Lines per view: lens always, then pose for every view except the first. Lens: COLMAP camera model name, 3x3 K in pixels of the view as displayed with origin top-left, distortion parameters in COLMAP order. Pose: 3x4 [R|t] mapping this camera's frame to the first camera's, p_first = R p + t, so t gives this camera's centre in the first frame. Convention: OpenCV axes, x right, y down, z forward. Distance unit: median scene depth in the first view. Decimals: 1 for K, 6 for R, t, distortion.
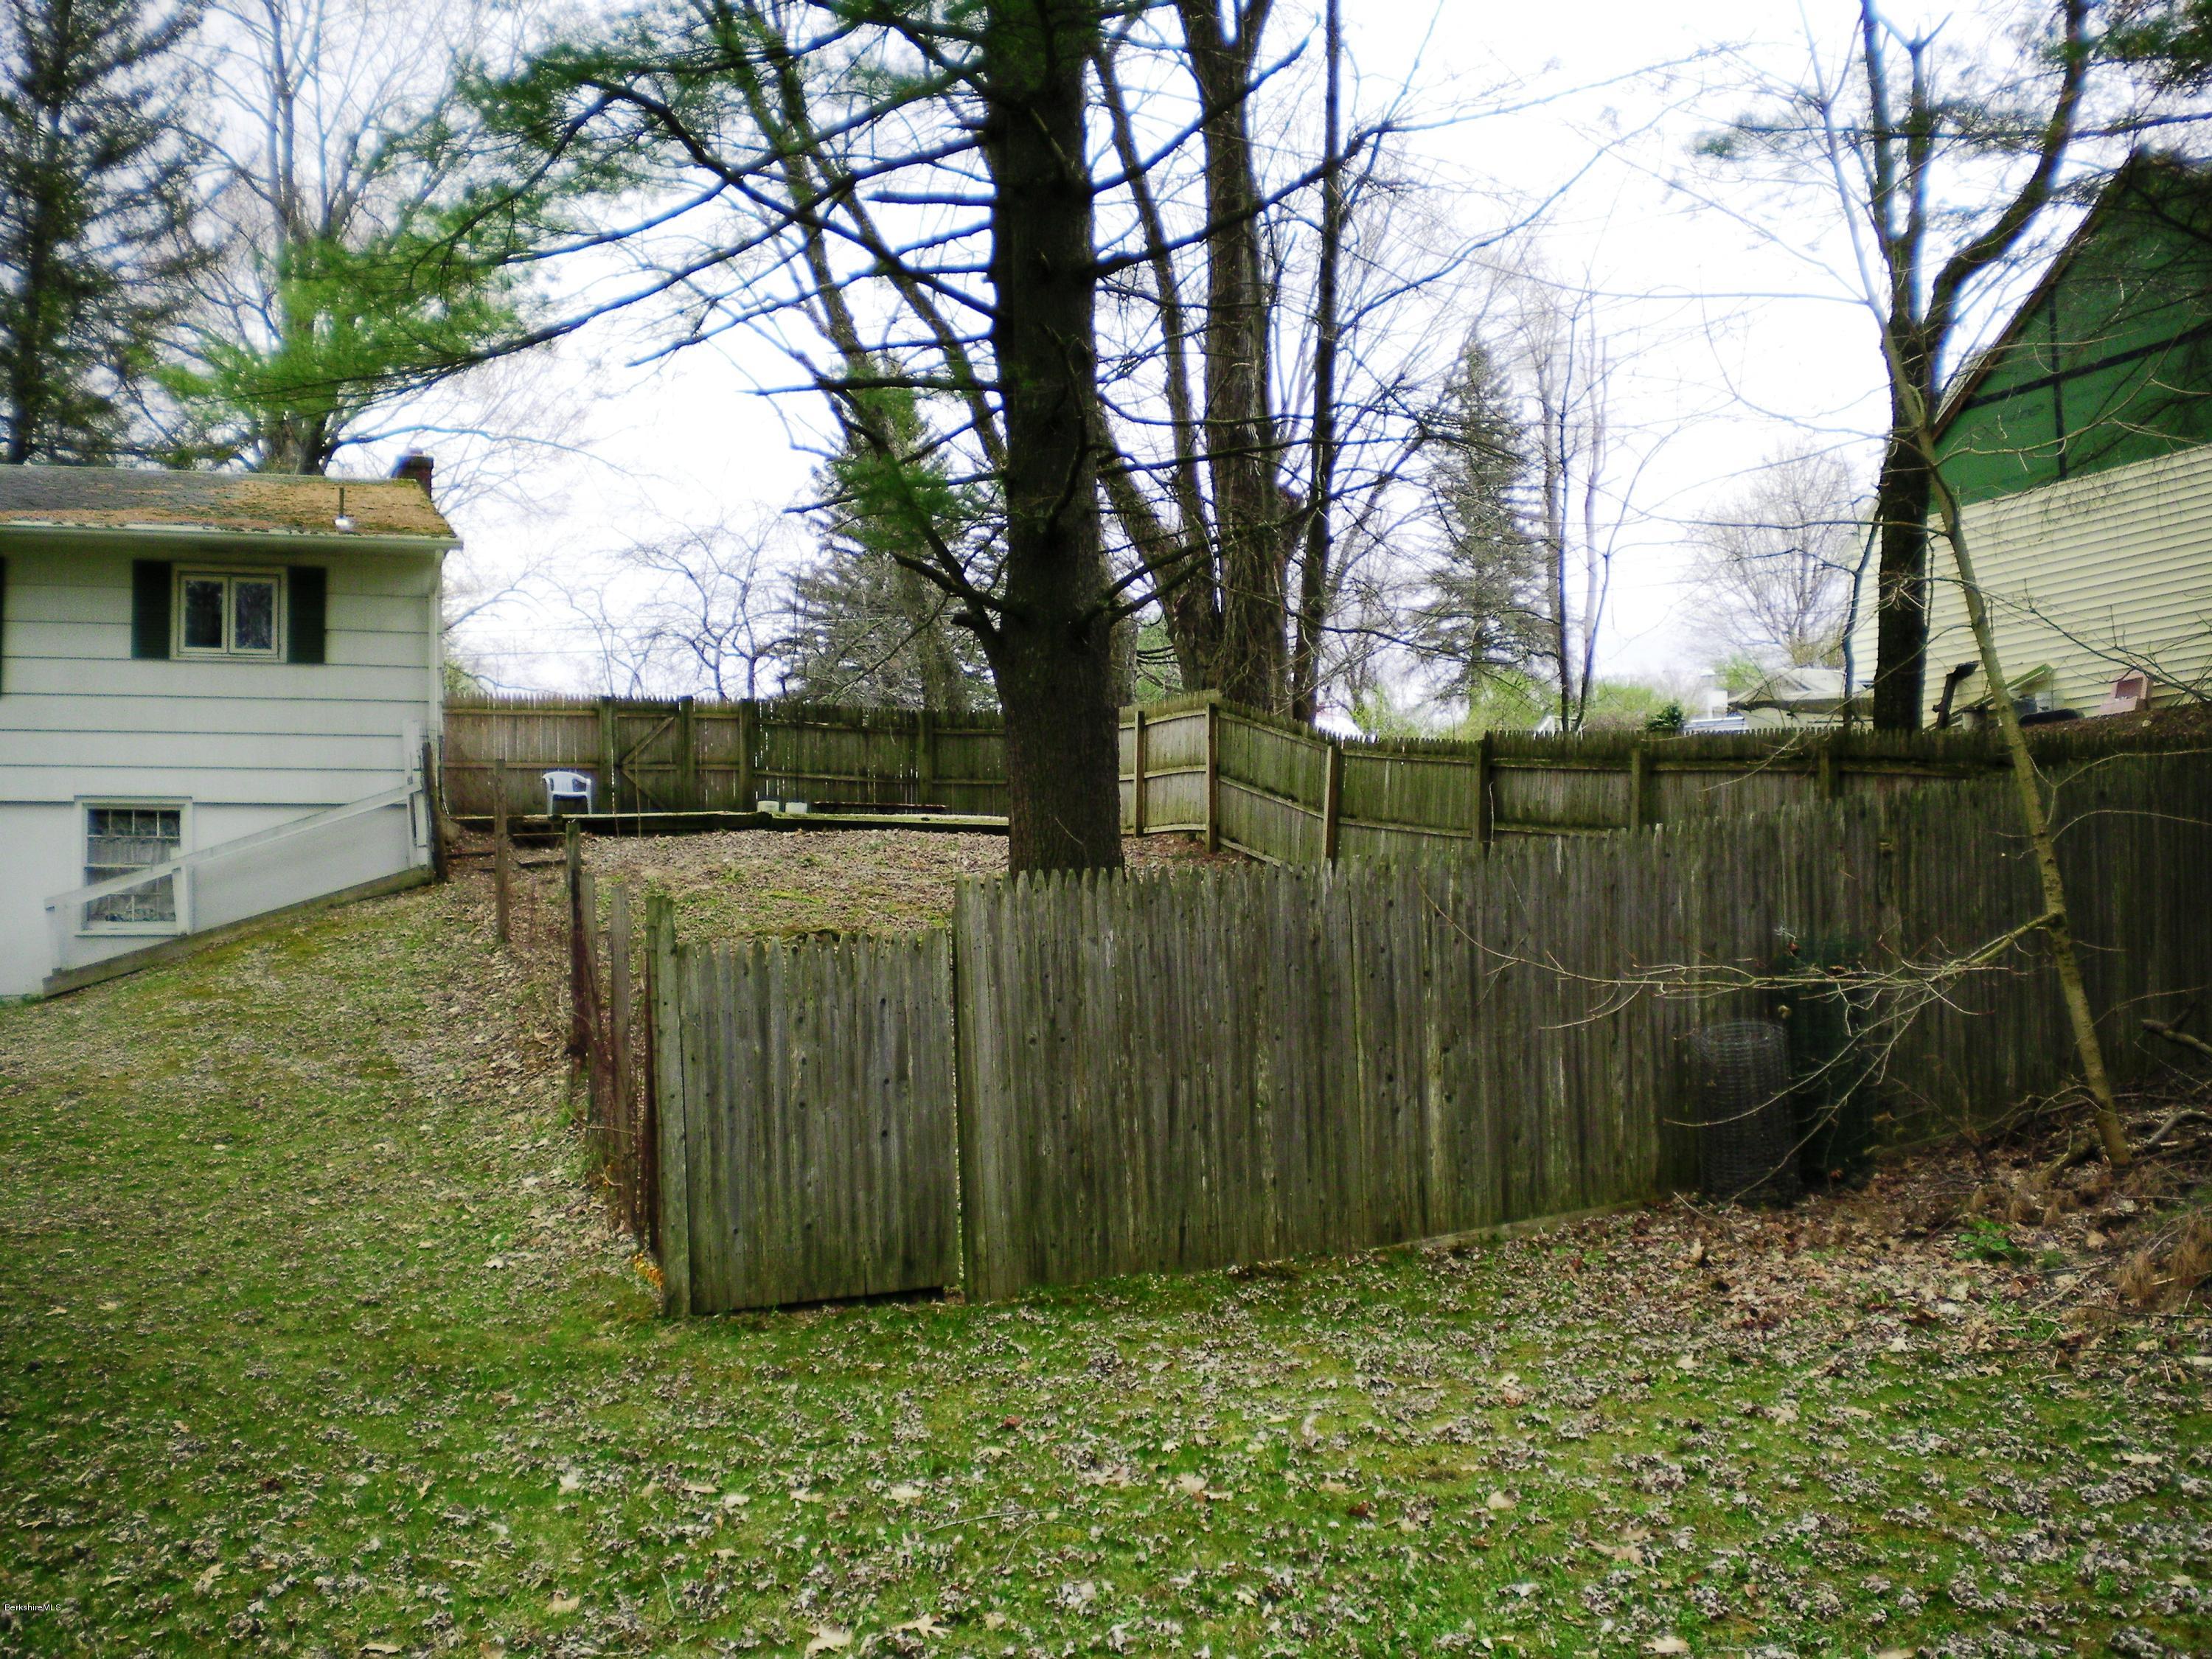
lens RADIAL K [[2342.1, 0, 1106.0], [0, 2342.1, 829.5], [0, 0, 1]] dist [-0.063619, -0.183455]
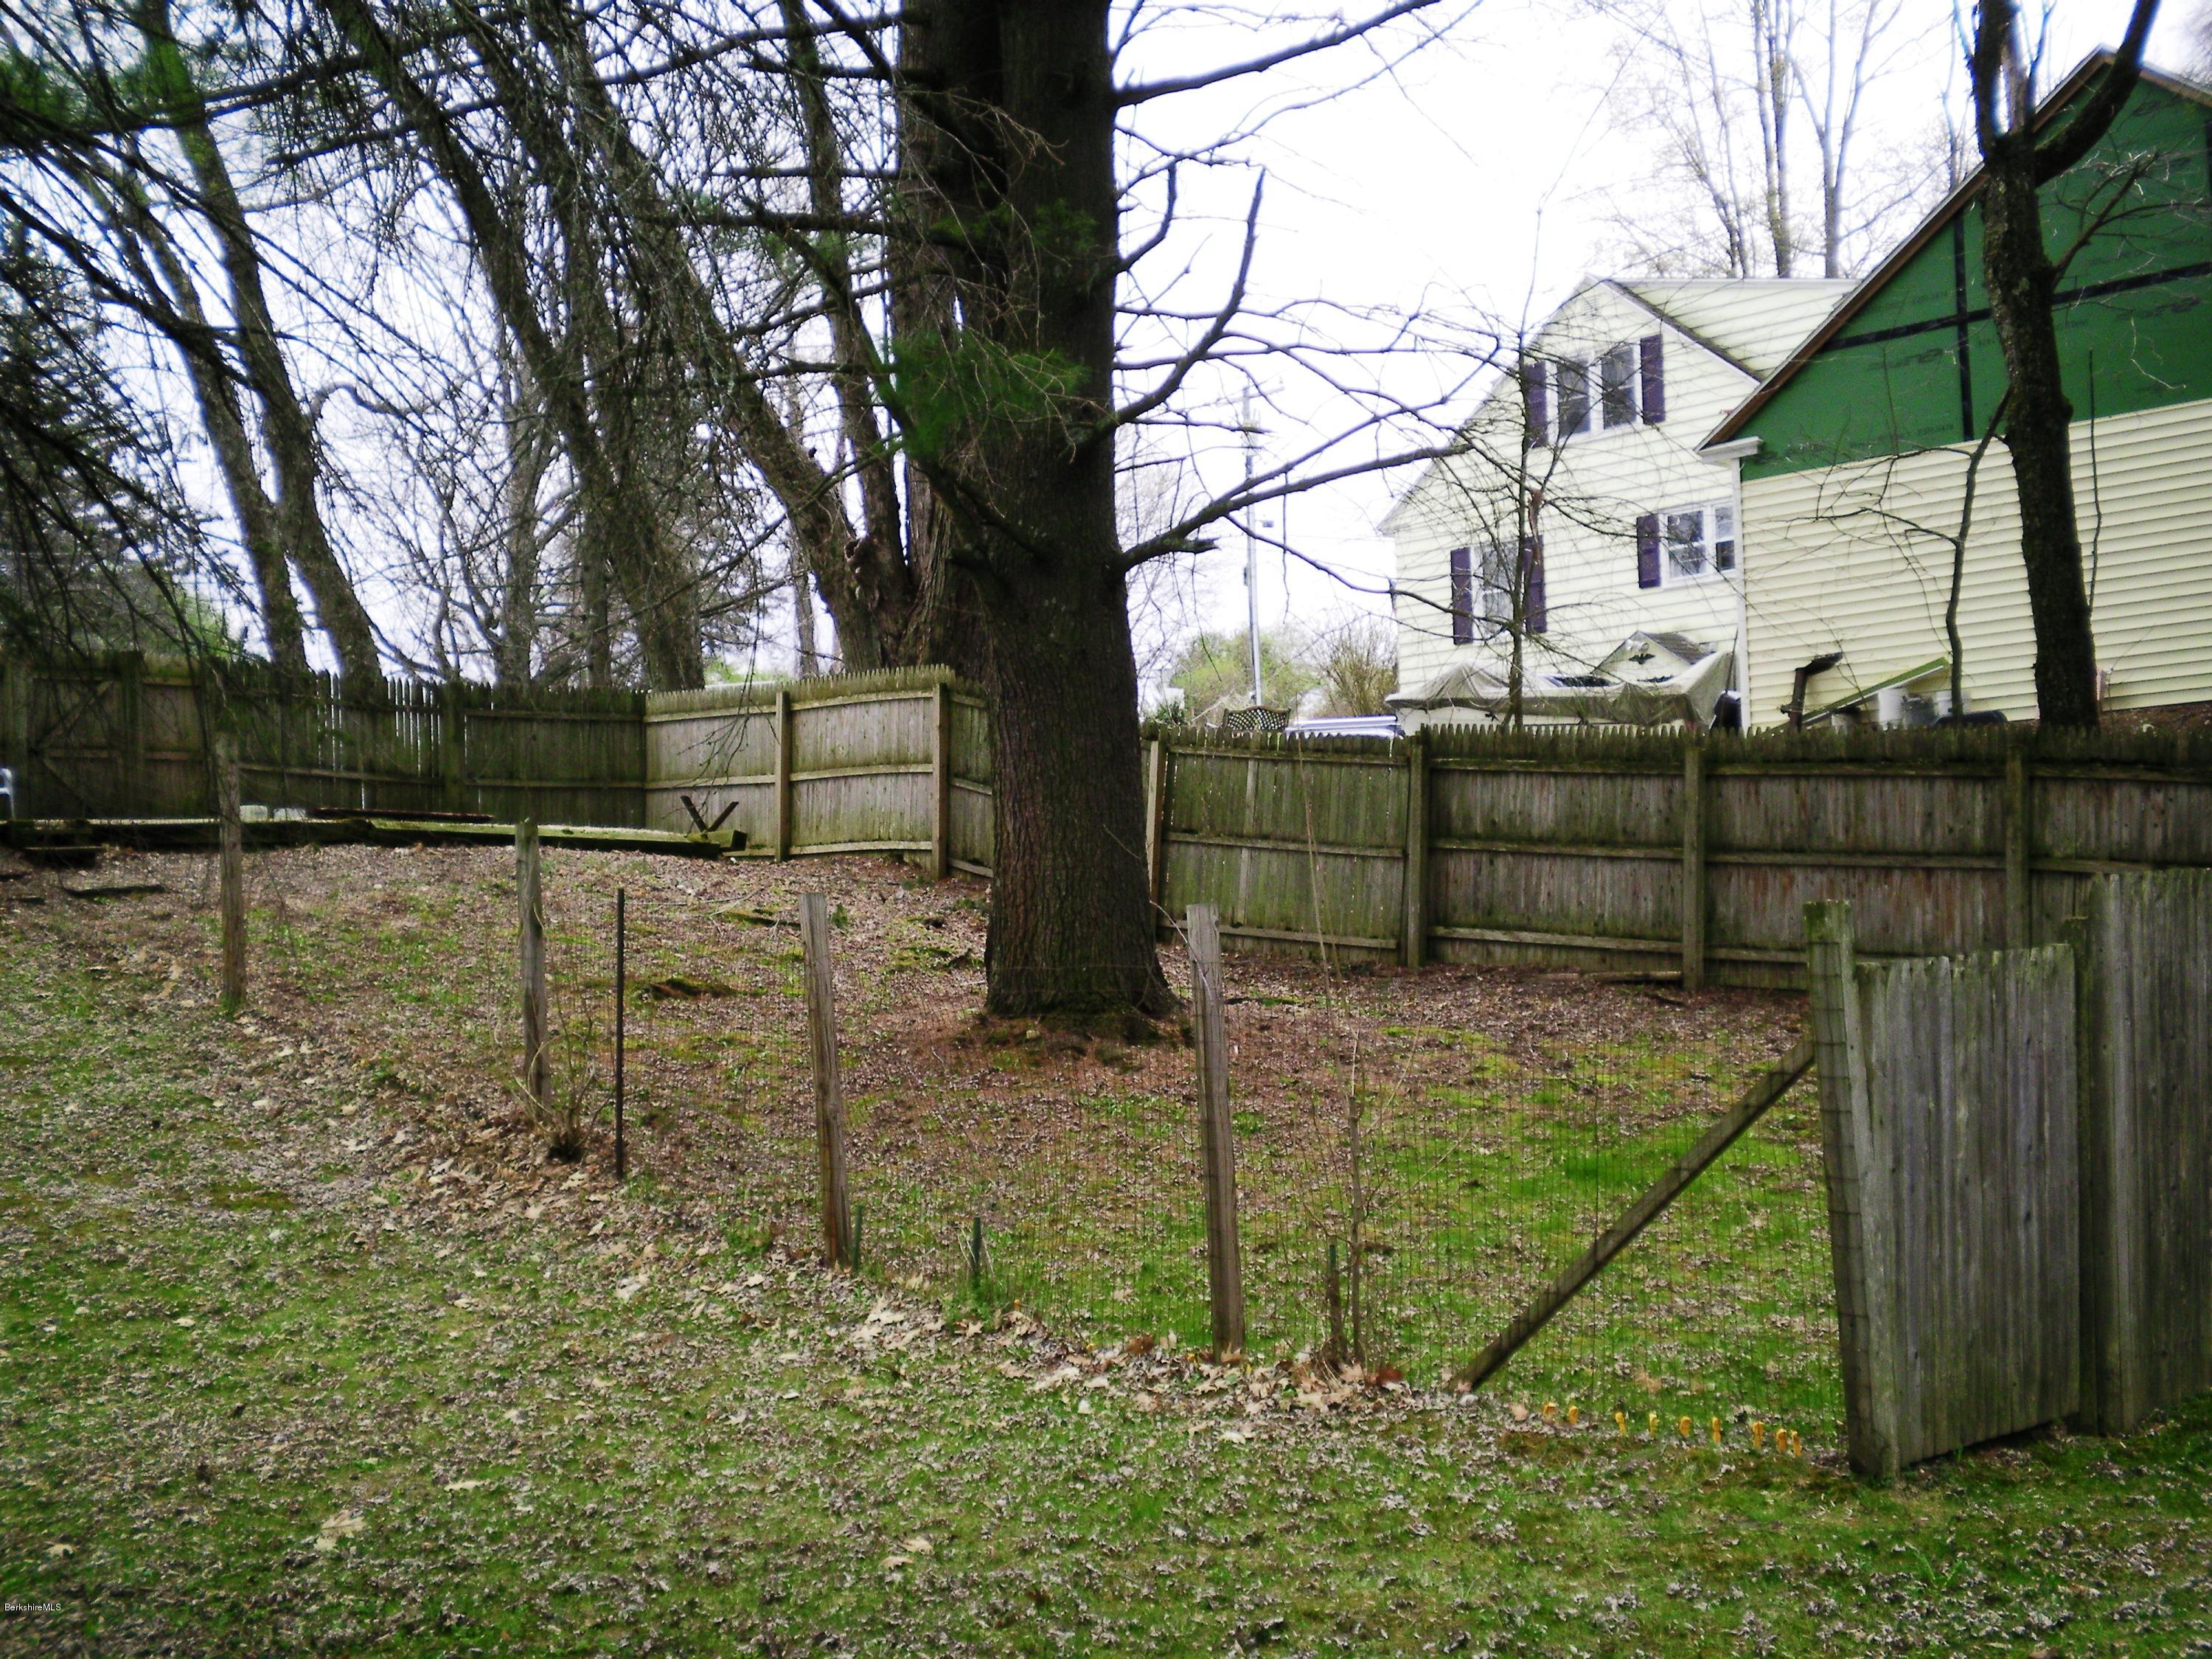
lens RADIAL K [[3008.4, 0, 1106.0], [0, 3008.4, 829.5], [0, 0, 1]] dist [0.018662, 0.013240]
pose [[0.941075, 0.008015, 0.338102, -0.246860], [-0.004002, 0.999913, -0.012563, 0.006183], [-0.338173, 0.010469, 0.941026, 0.061784]]
